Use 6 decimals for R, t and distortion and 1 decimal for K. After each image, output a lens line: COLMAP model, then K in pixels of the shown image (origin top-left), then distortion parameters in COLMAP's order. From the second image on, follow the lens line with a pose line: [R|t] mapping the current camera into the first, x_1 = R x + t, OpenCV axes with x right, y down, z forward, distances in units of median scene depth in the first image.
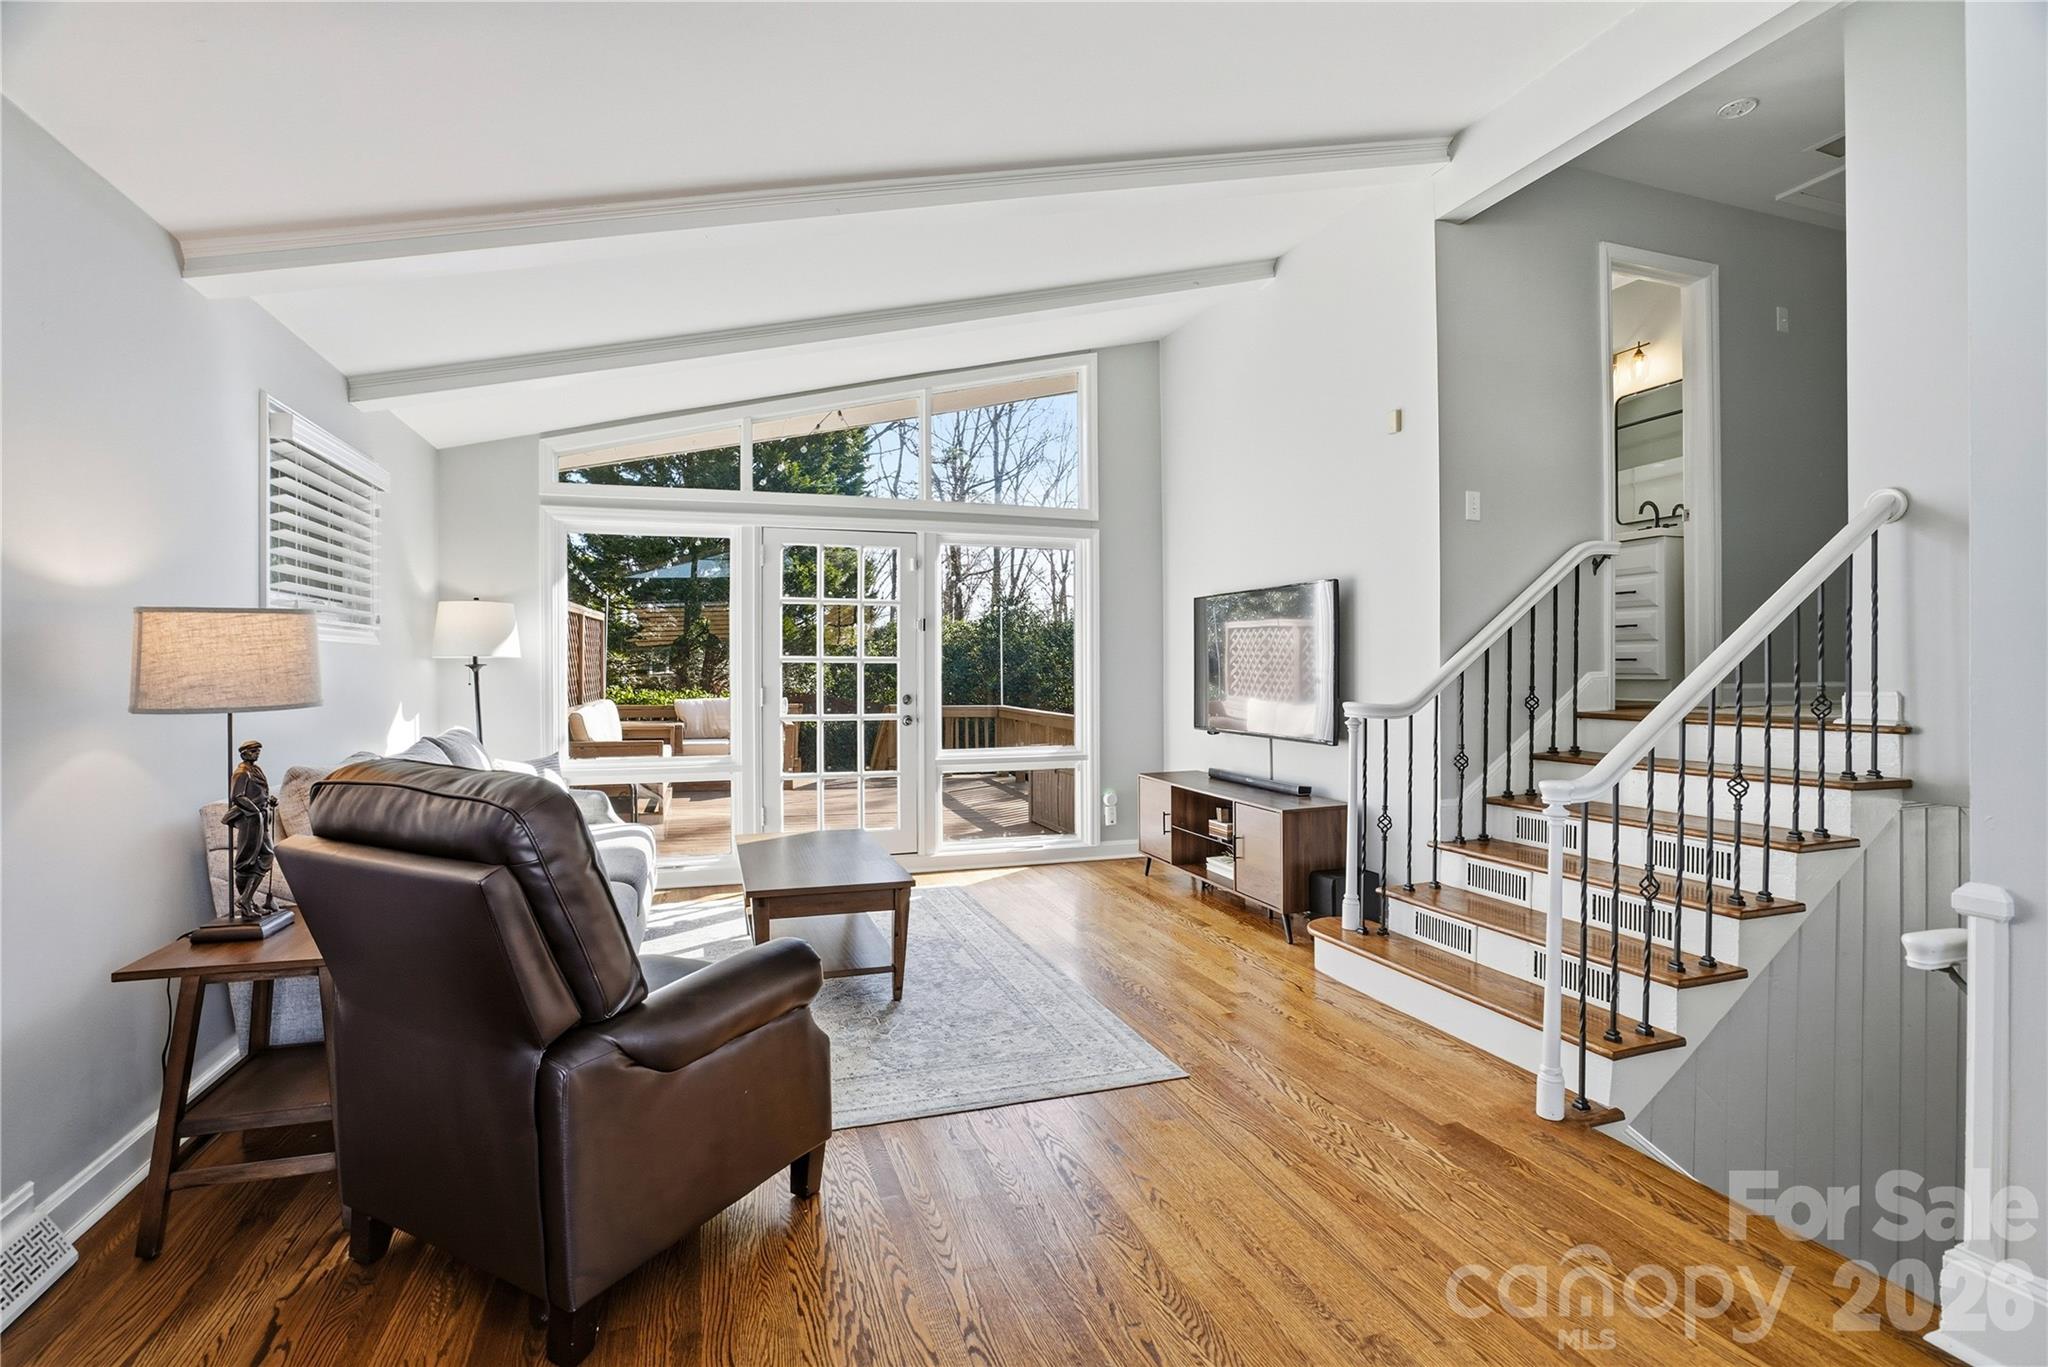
lens RADIAL K [[962.5, 0, 1008.3], [0, 962.5, 673.2], [0, 0, 1]] dist [-0.035819, 0.006388]
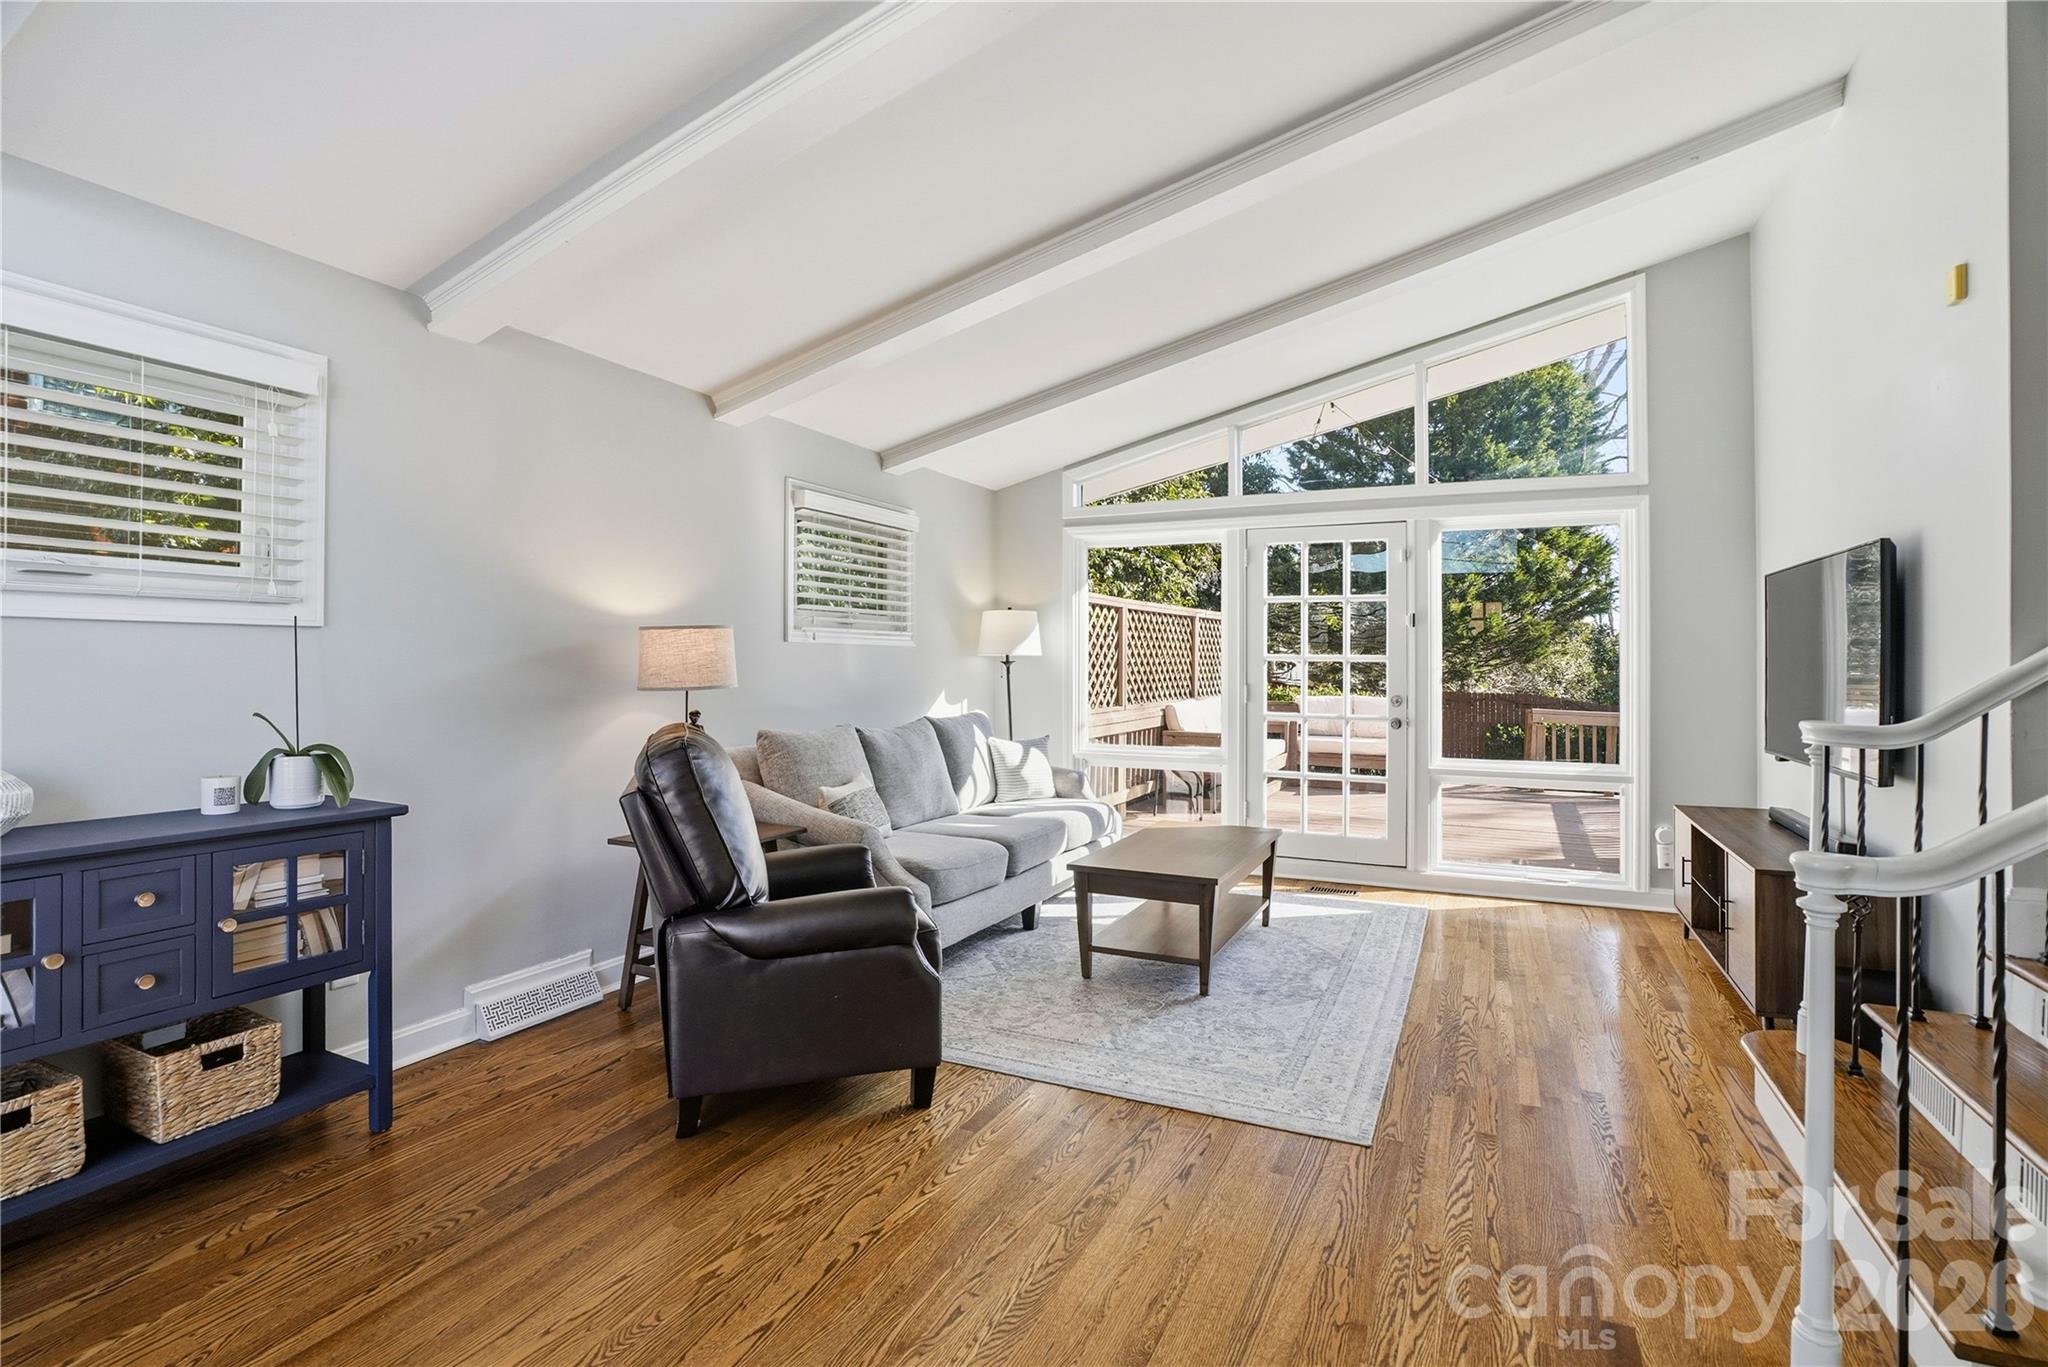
lens RADIAL K [[962.5, 0, 1033.5], [0, 962.5, 670.8], [0, 0, 1]] dist [-0.035819, 0.006388]
pose [[0.721344, 0.009808, -0.692507, 0.409567], [-0.009913, 0.999944, 0.003837, -0.002360], [0.692506, 0.004097, 0.721401, 0.131477]]
